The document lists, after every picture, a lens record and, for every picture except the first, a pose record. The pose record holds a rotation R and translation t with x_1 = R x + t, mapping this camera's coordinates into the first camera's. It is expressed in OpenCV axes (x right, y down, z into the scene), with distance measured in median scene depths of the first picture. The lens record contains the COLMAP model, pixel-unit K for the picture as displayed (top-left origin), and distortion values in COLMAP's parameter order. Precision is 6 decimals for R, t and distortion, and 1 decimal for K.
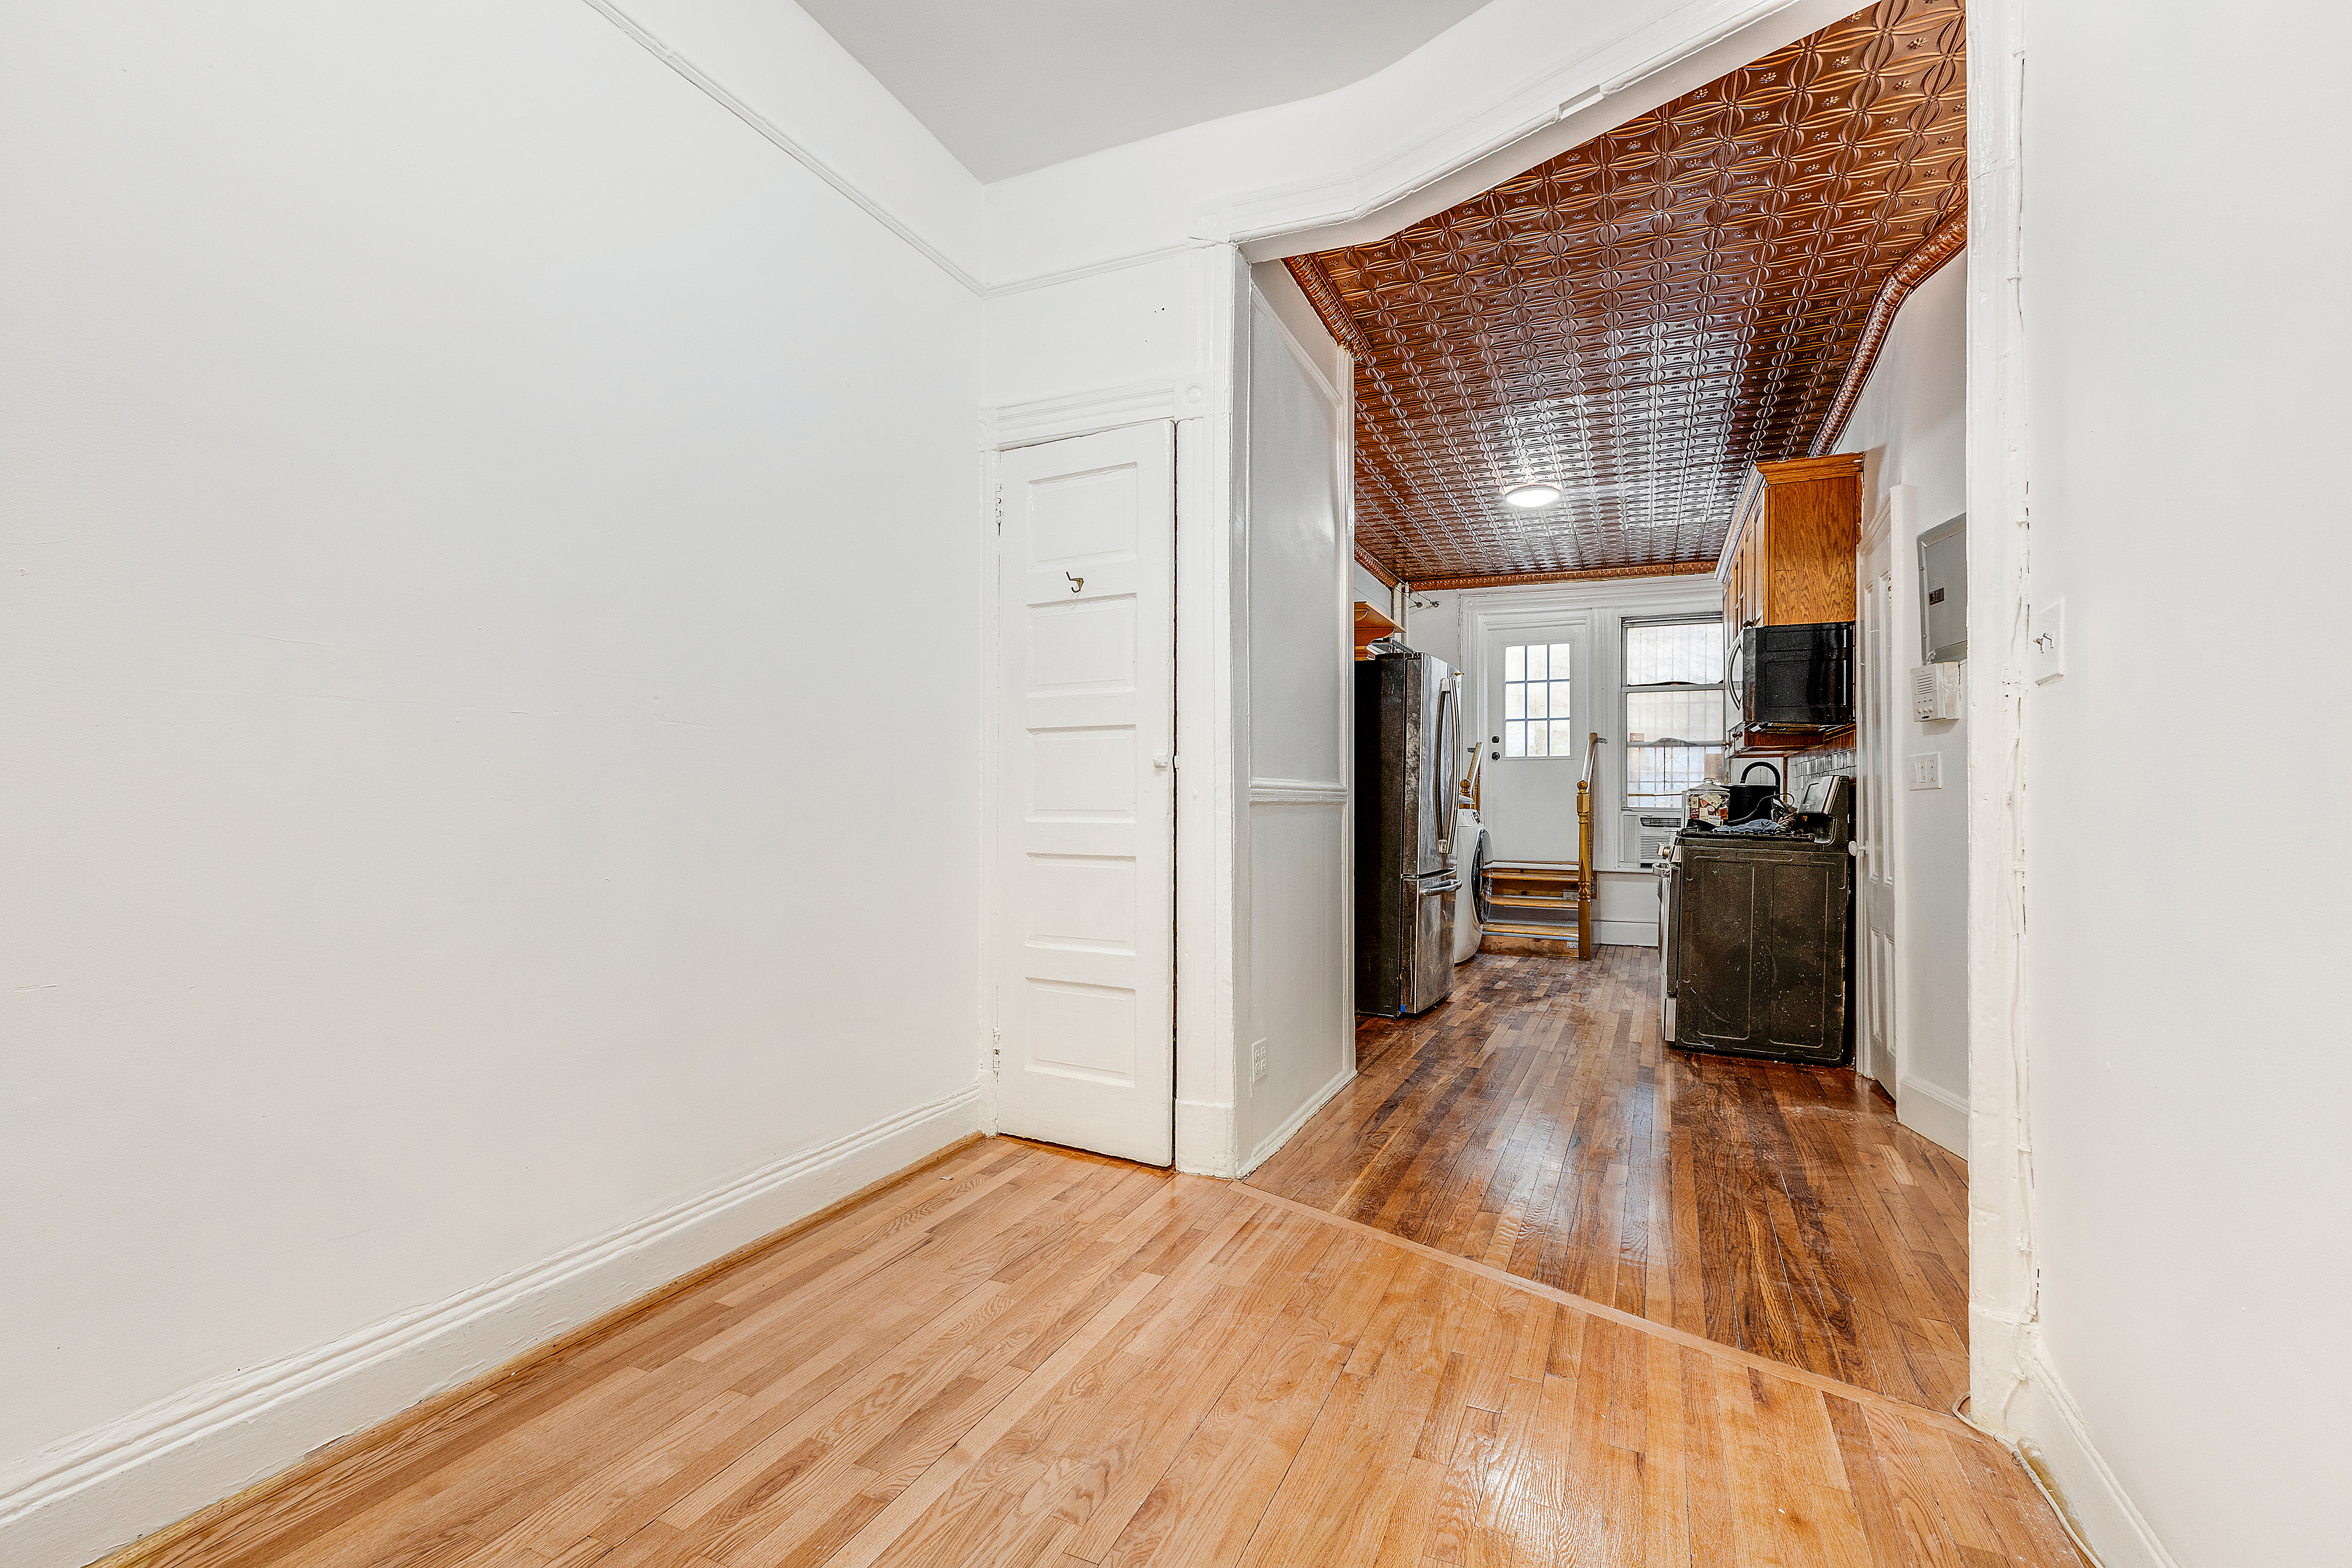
lens RADIAL K [[1054.1, 0, 1176.0], [0, 1054.1, 784.0], [0, 0, 1]] dist [-0.003268, 0.000001]
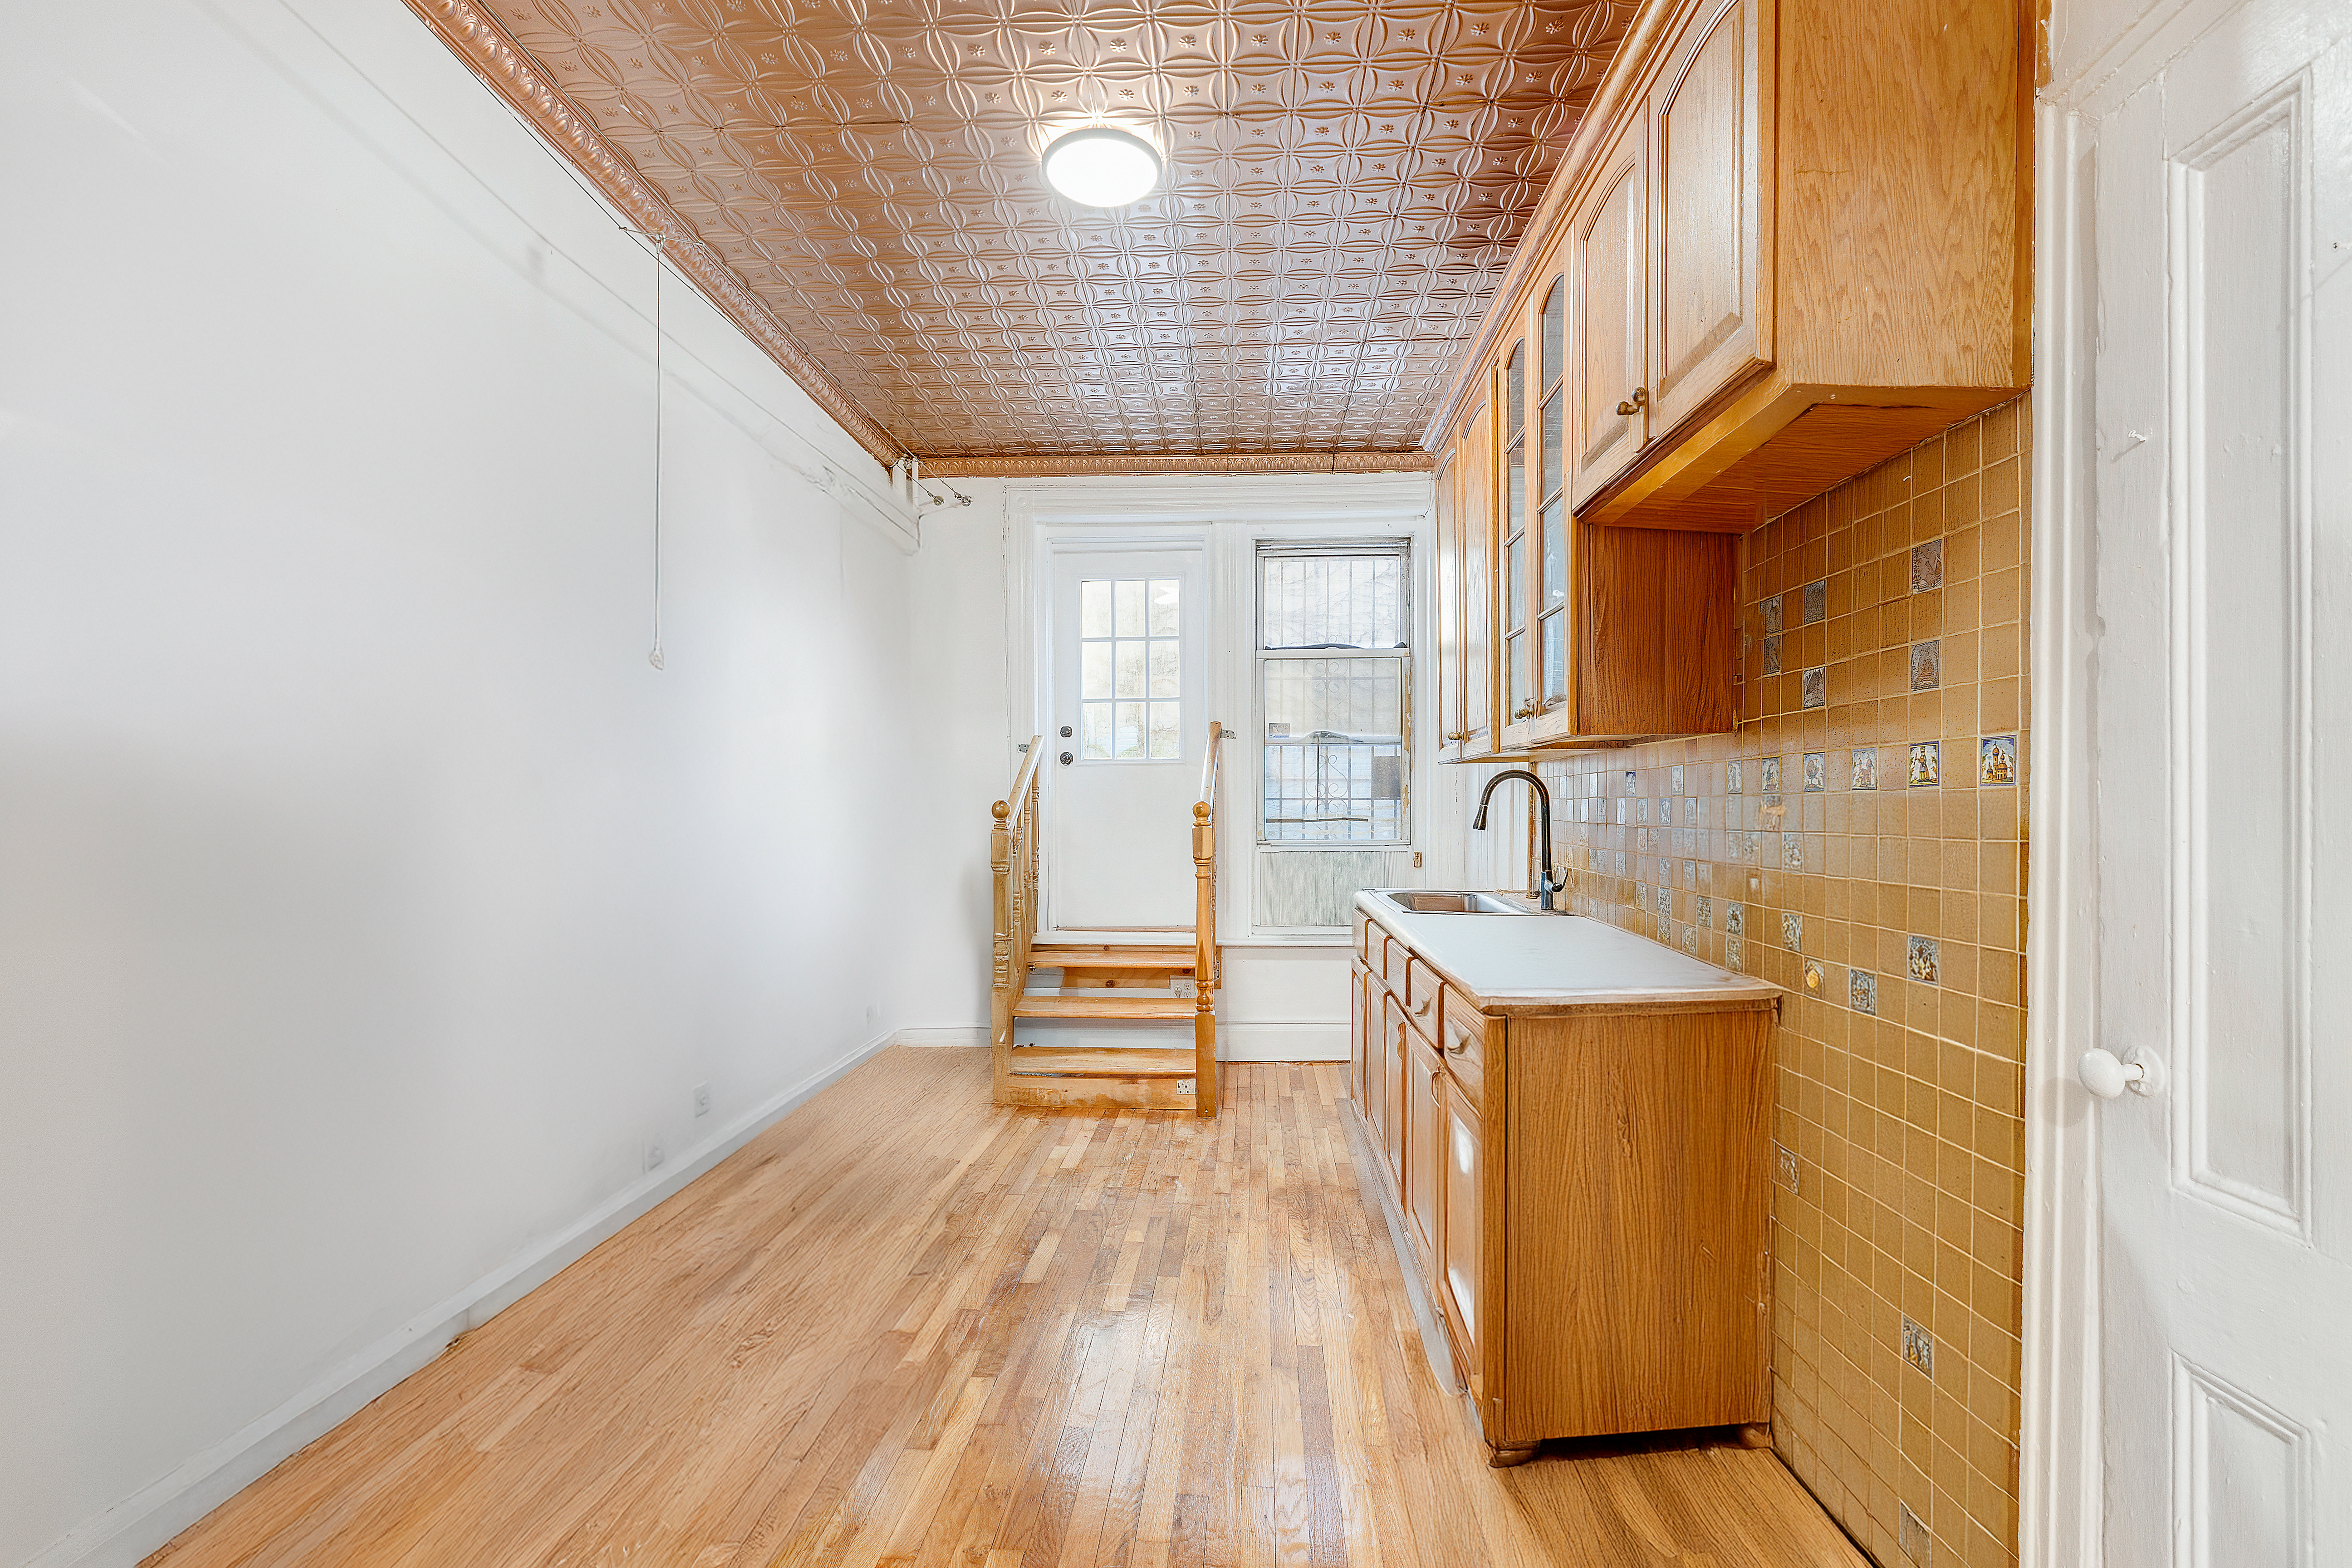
lens RADIAL K [[1054.1, 0, 1176.0], [0, 1054.1, 784.0], [0, 0, 1]] dist [-0.003268, 0.000001]
pose [[0.937454, -0.003833, 0.348089, 0.158134], [0.004801, 0.999987, -0.001919, -0.010836], [-0.348077, 0.003470, 0.937460, 0.426467]]
